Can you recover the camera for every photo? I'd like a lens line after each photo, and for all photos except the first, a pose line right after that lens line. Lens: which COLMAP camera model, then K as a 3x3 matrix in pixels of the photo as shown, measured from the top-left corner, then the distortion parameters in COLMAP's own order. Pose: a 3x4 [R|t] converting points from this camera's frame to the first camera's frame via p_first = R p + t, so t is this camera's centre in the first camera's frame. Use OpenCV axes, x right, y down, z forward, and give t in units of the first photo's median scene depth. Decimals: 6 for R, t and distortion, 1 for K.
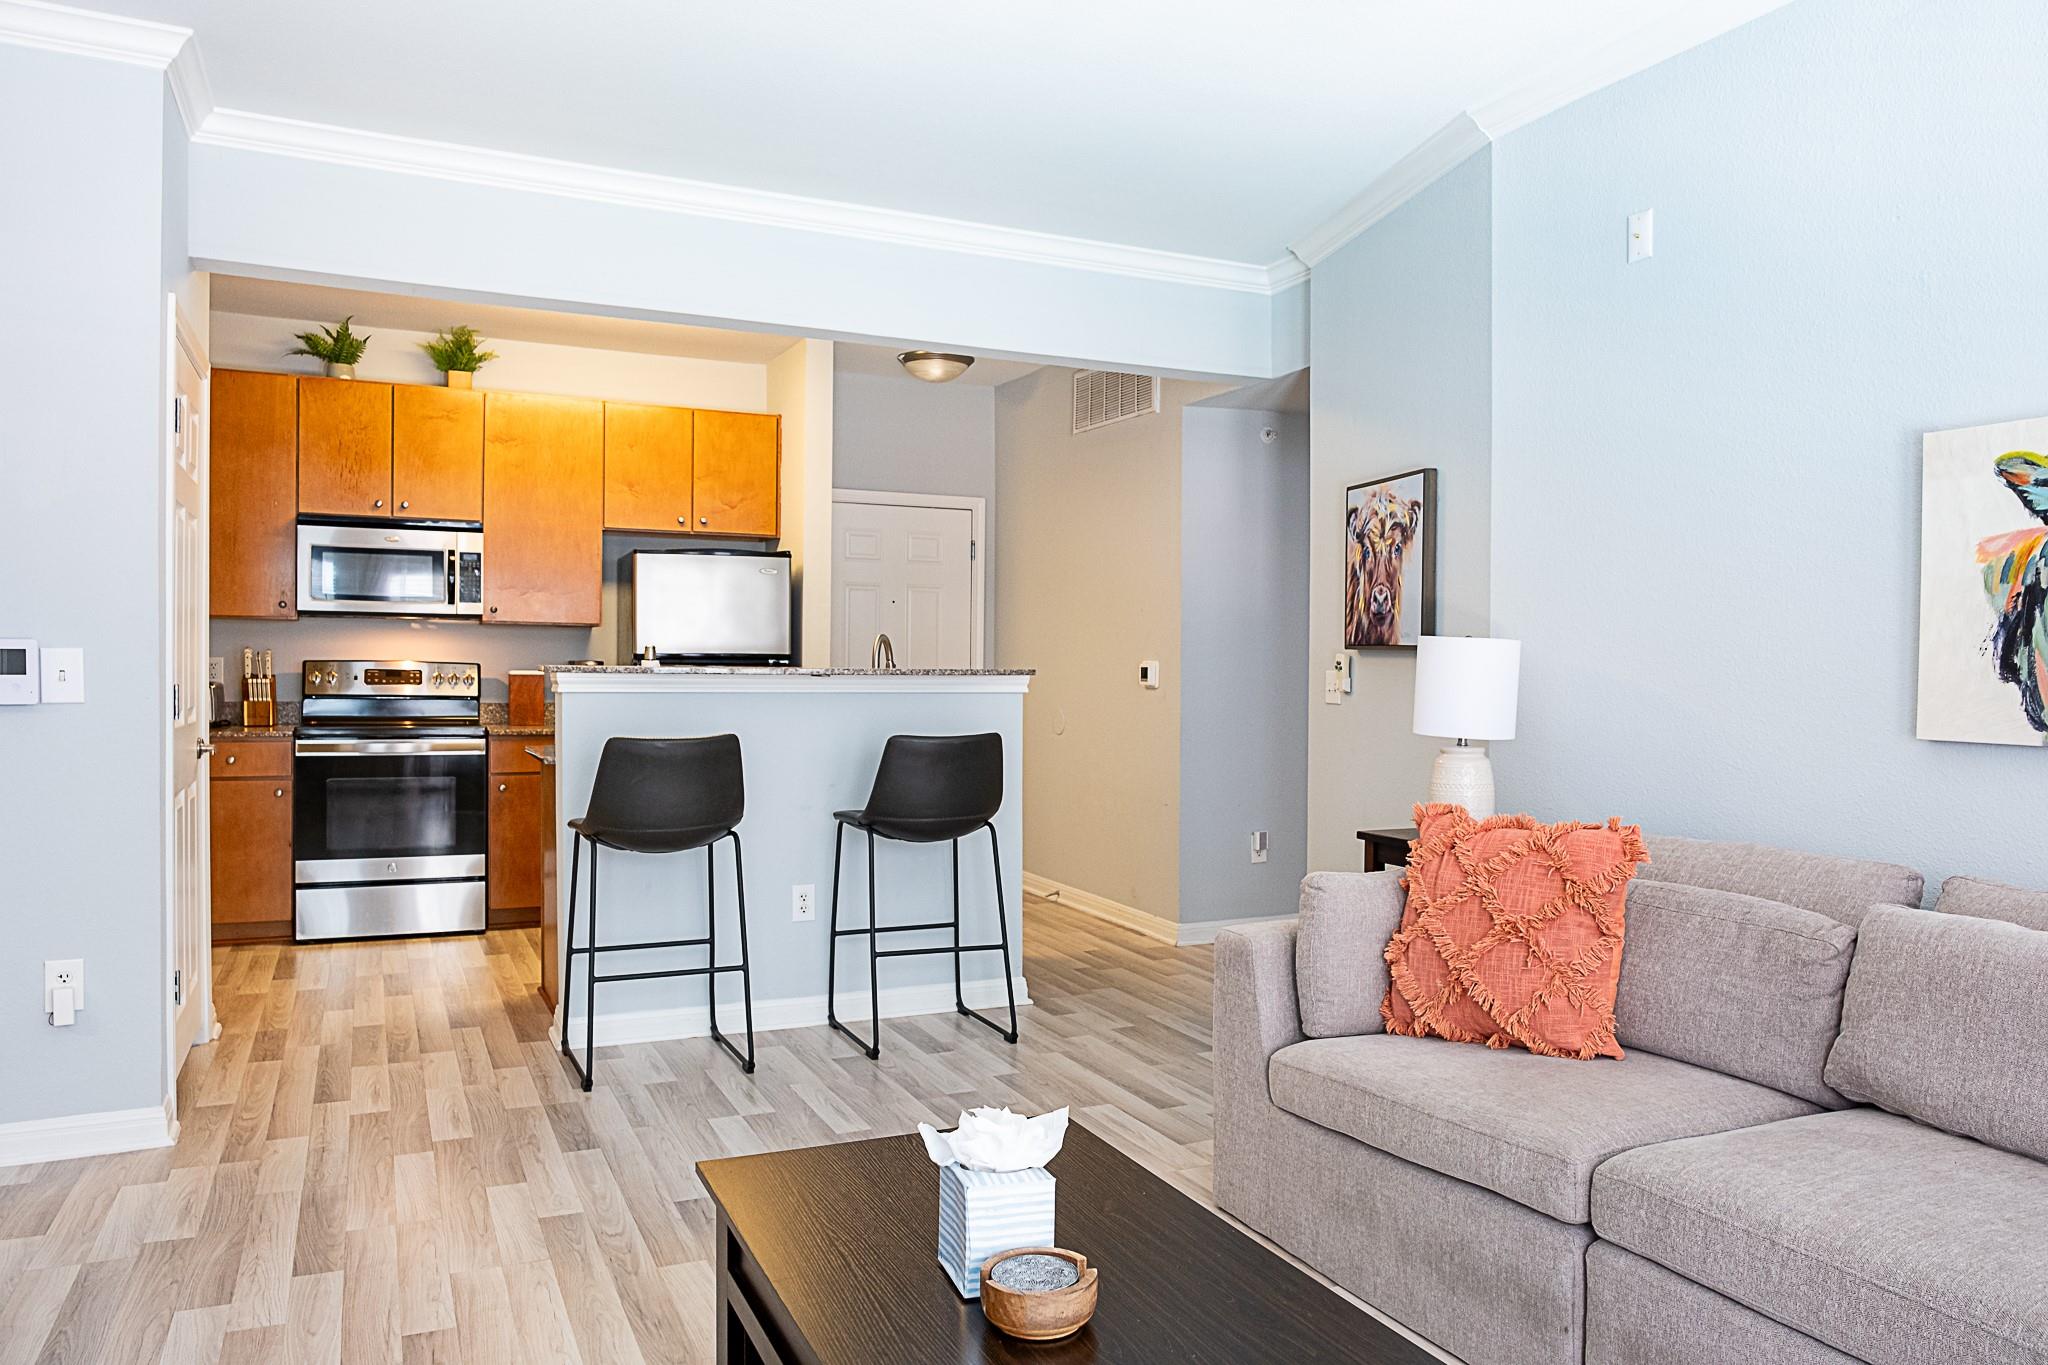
lens RADIAL K [[1380.5, 0, 1012.0], [0, 1380.5, 707.5], [0, 0, 1]] dist [-0.031521, 0.008050]
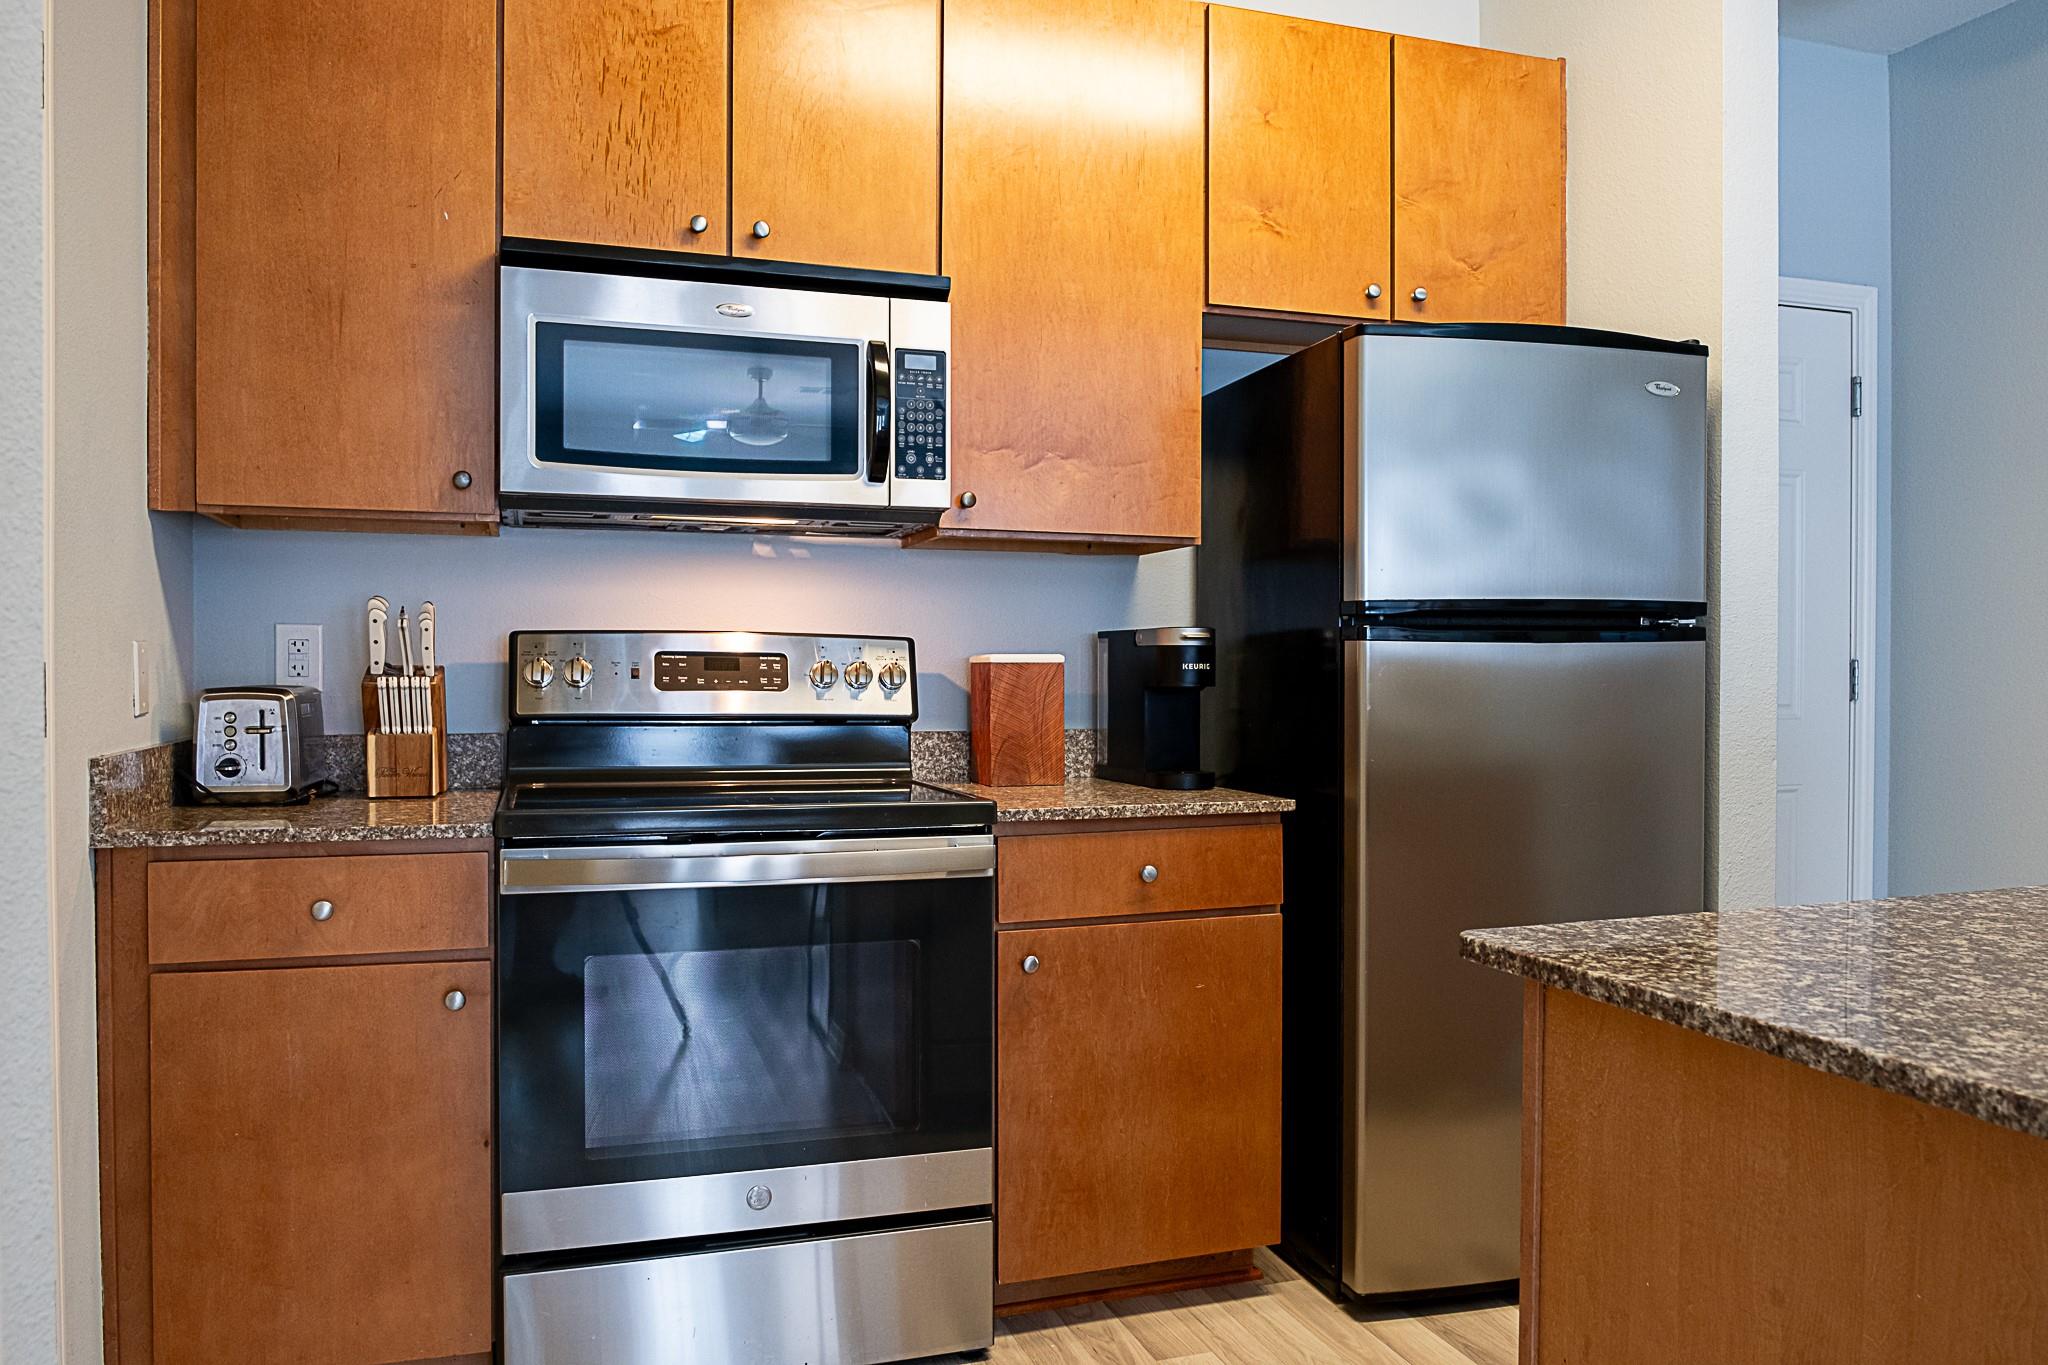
lens RADIAL K [[1420.4, 0, 1030.8], [0, 1420.4, 703.1], [0, 0, 1]] dist [-0.029725, -0.000894]
pose [[0.994290, -0.009936, -0.106250, -0.351550], [0.008899, 0.999908, -0.010233, -0.008249], [0.106342, 0.009229, 0.994287, 0.658558]]
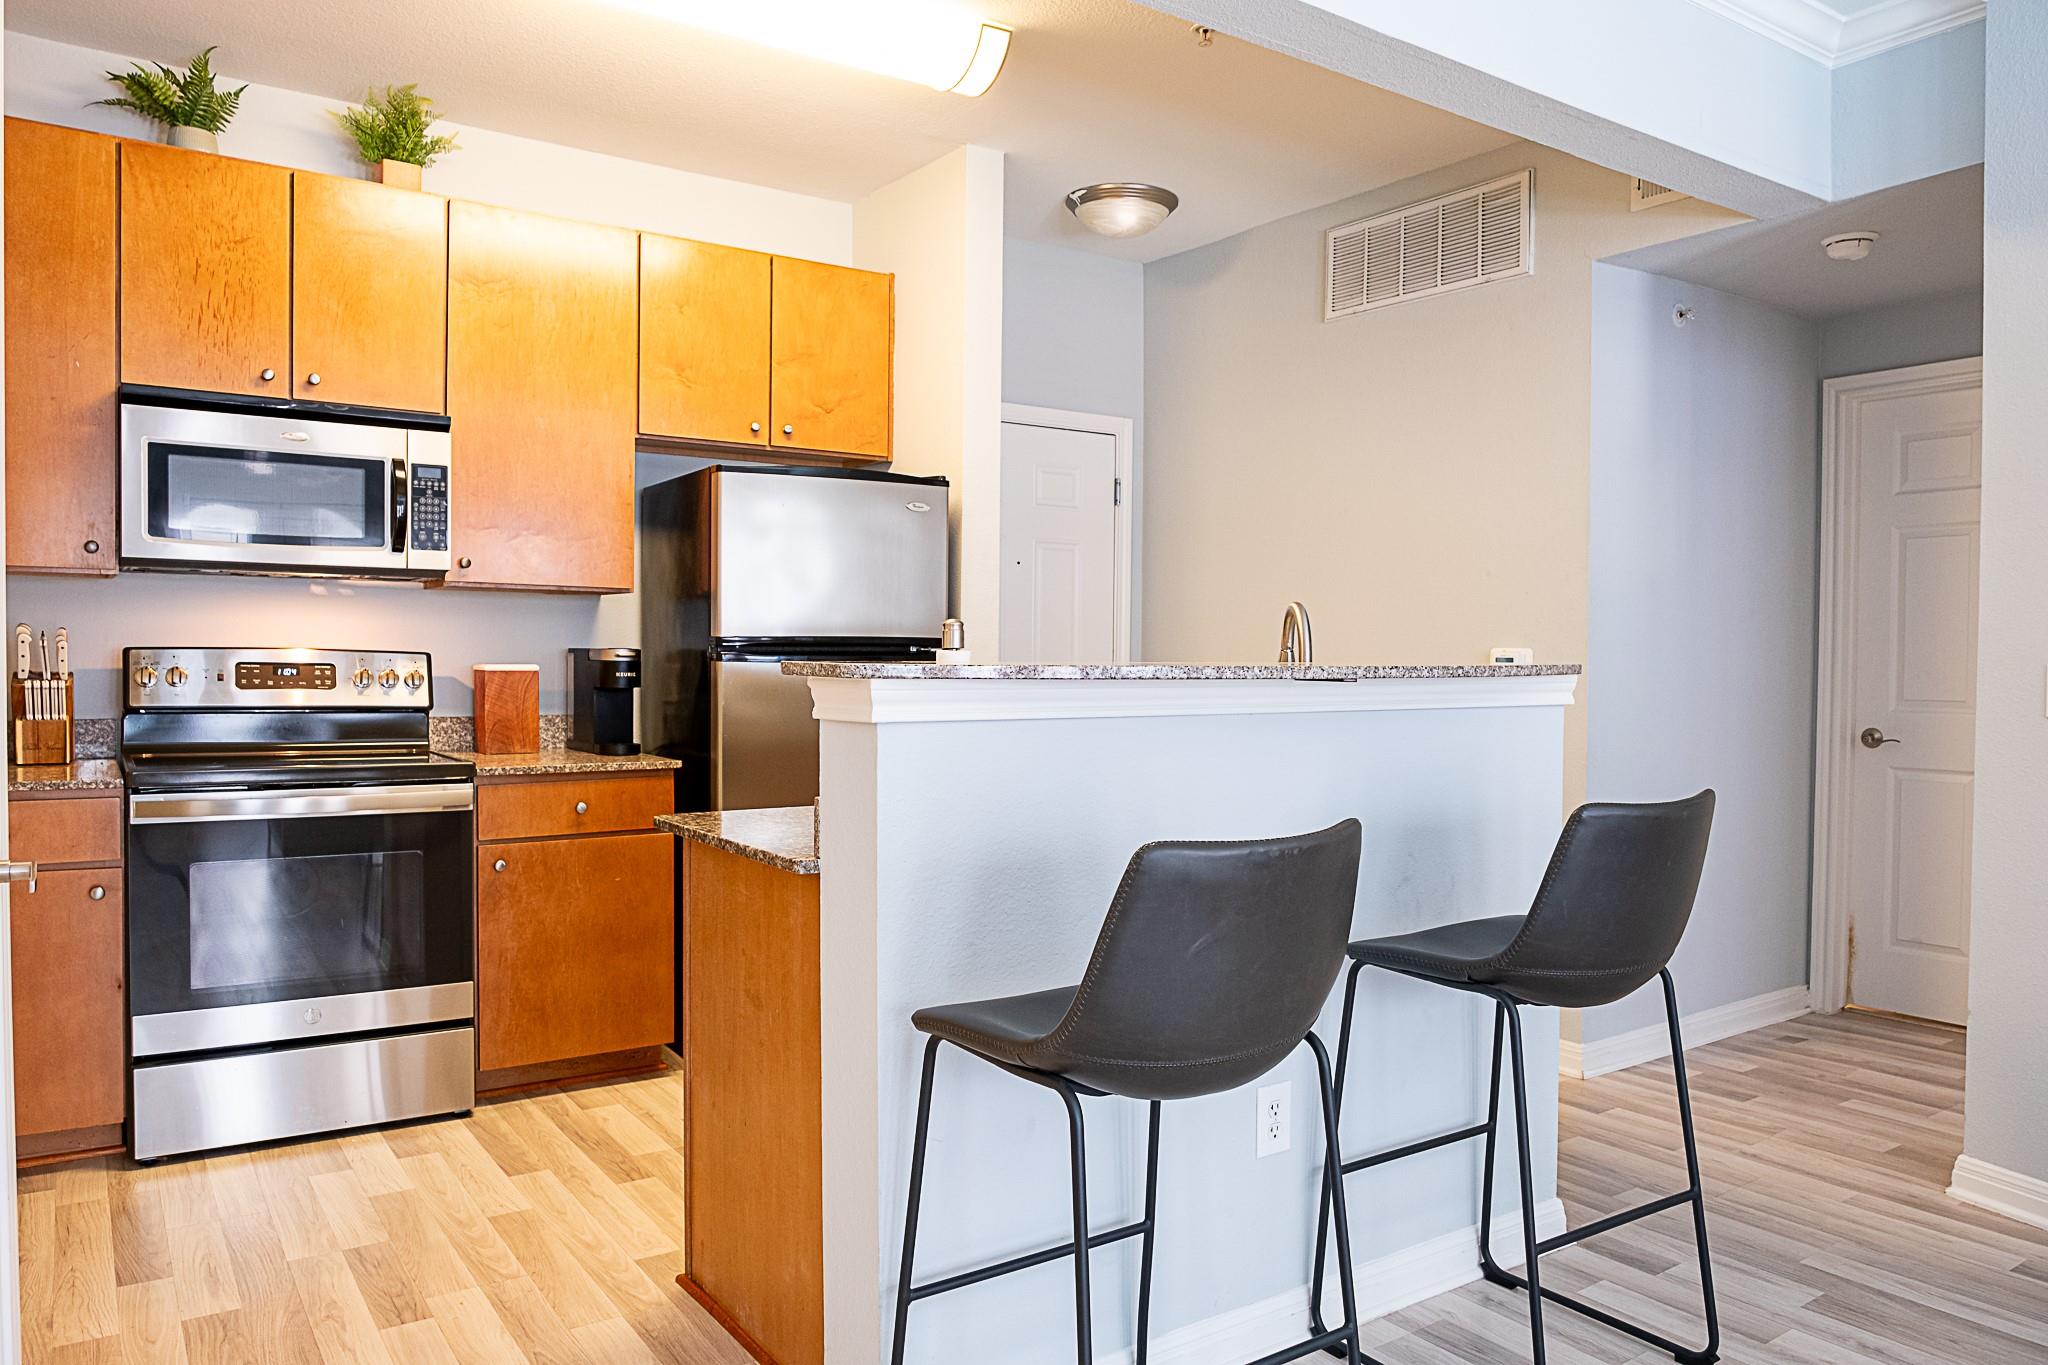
lens RADIAL K [[1380.5, 0, 1012.0], [0, 1380.5, 707.5], [0, 0, 1]] dist [-0.031521, 0.008050]
pose [[0.986774, -0.006746, 0.161961, -0.266509], [0.005095, 0.999931, 0.010607, -0.014605], [-0.162021, -0.009642, 0.986740, 0.411609]]
